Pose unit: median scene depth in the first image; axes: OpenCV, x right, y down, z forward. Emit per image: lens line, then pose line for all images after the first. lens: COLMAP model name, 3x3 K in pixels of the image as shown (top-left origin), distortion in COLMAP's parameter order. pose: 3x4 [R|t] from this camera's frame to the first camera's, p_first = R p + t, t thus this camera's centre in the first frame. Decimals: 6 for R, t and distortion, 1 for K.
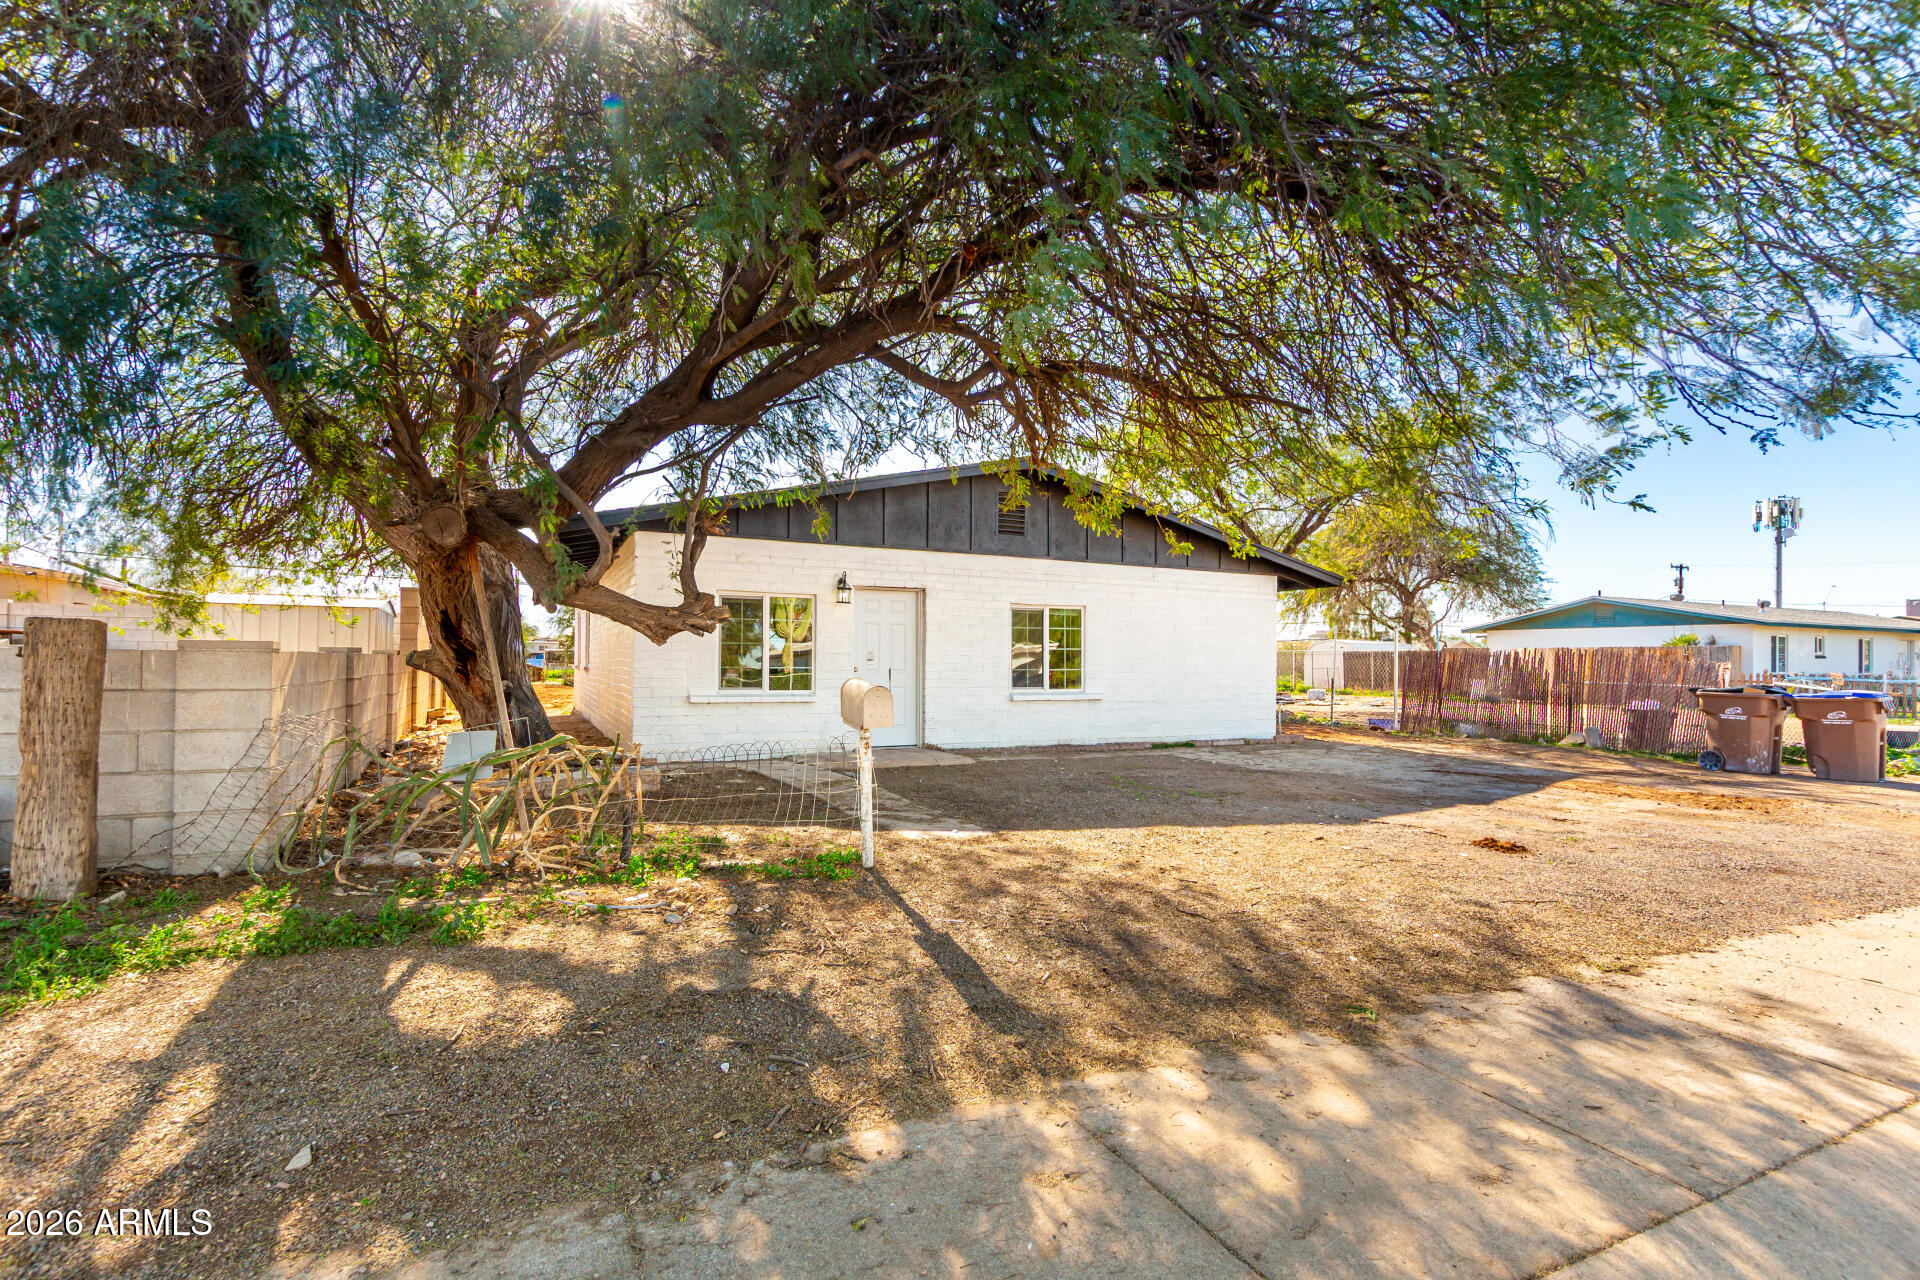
lens RADIAL K [[914.4, 0, 955.6], [0, 914.4, 655.1], [0, 0, 1]] dist [0.017435, -0.009889]
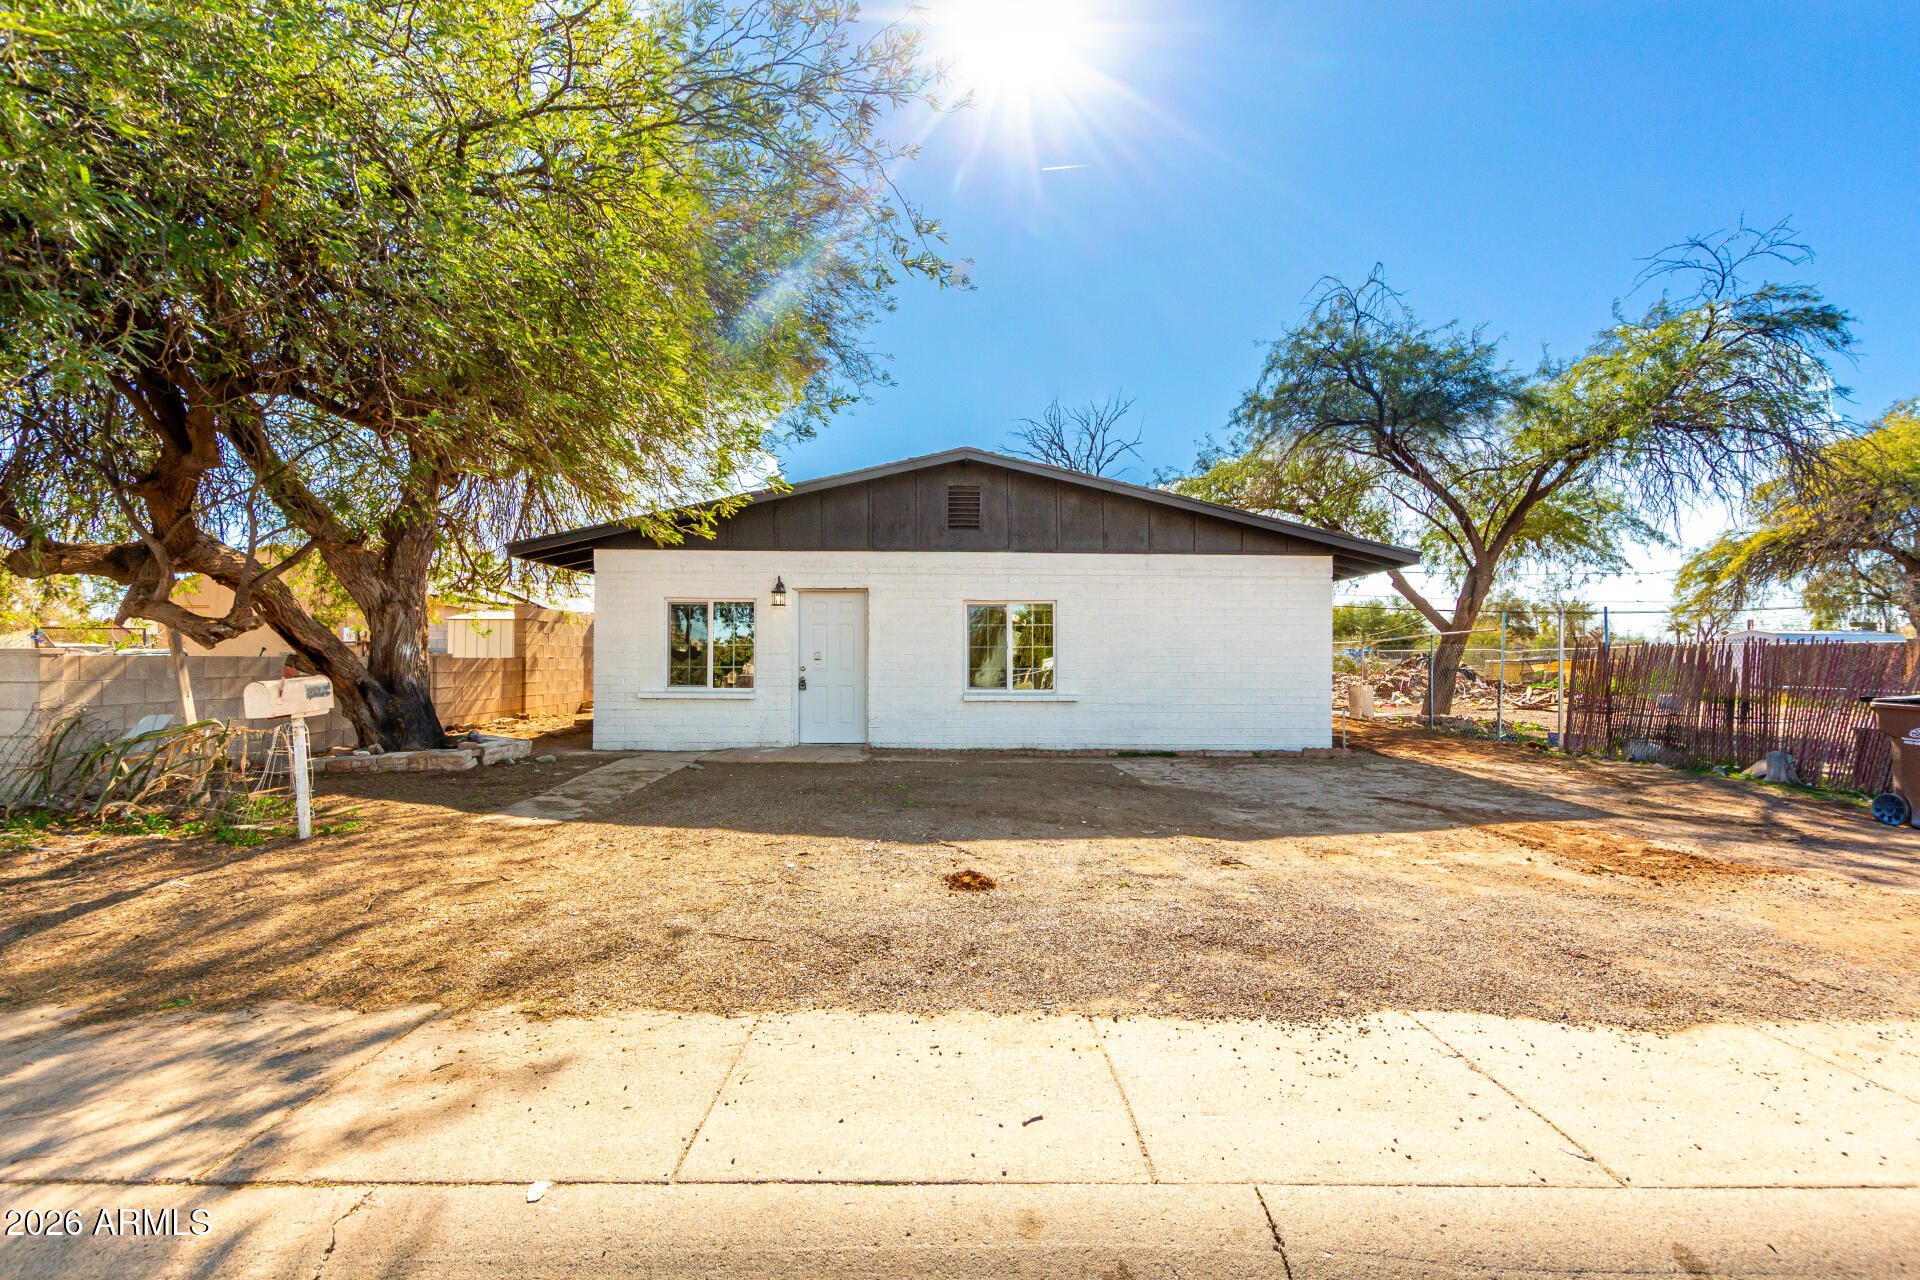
lens RADIAL K [[914.4, 0, 955.6], [0, 914.4, 655.1], [0, 0, 1]] dist [0.017435, -0.009889]
pose [[0.904795, -0.006946, -0.425792, 0.509442], [0.007129, 0.999974, -0.001162, 0.002704], [0.425789, -0.001984, 0.904821, 0.135069]]
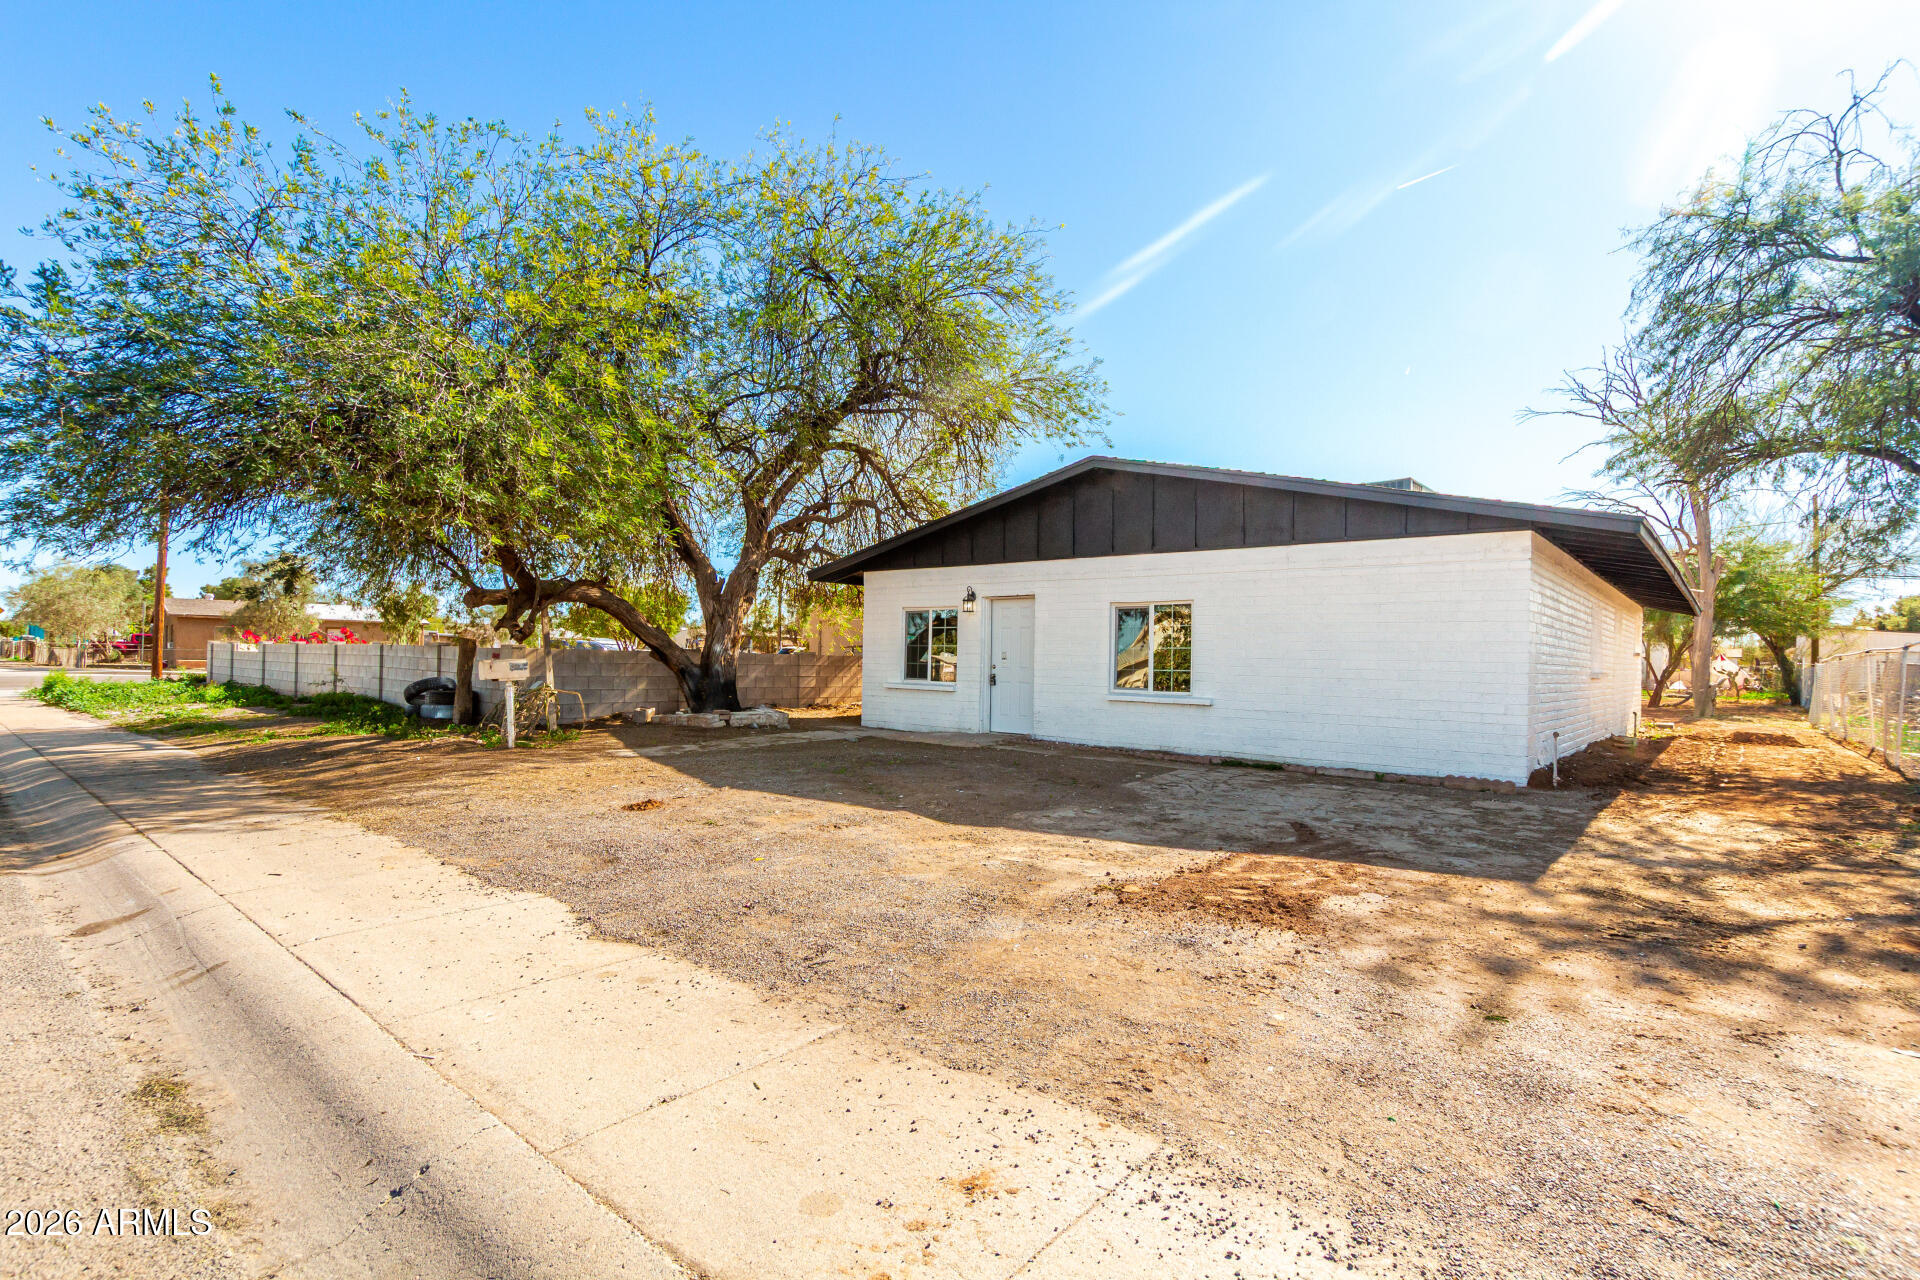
lens RADIAL K [[914.4, 0, 955.6], [0, 914.4, 655.1], [0, 0, 1]] dist [0.017435, -0.009889]
pose [[0.400223, -0.004742, -0.916405, 0.999548], [-0.009738, 0.999908, -0.009427, 0.012869], [0.916366, 0.012697, 0.400140, 0.492534]]
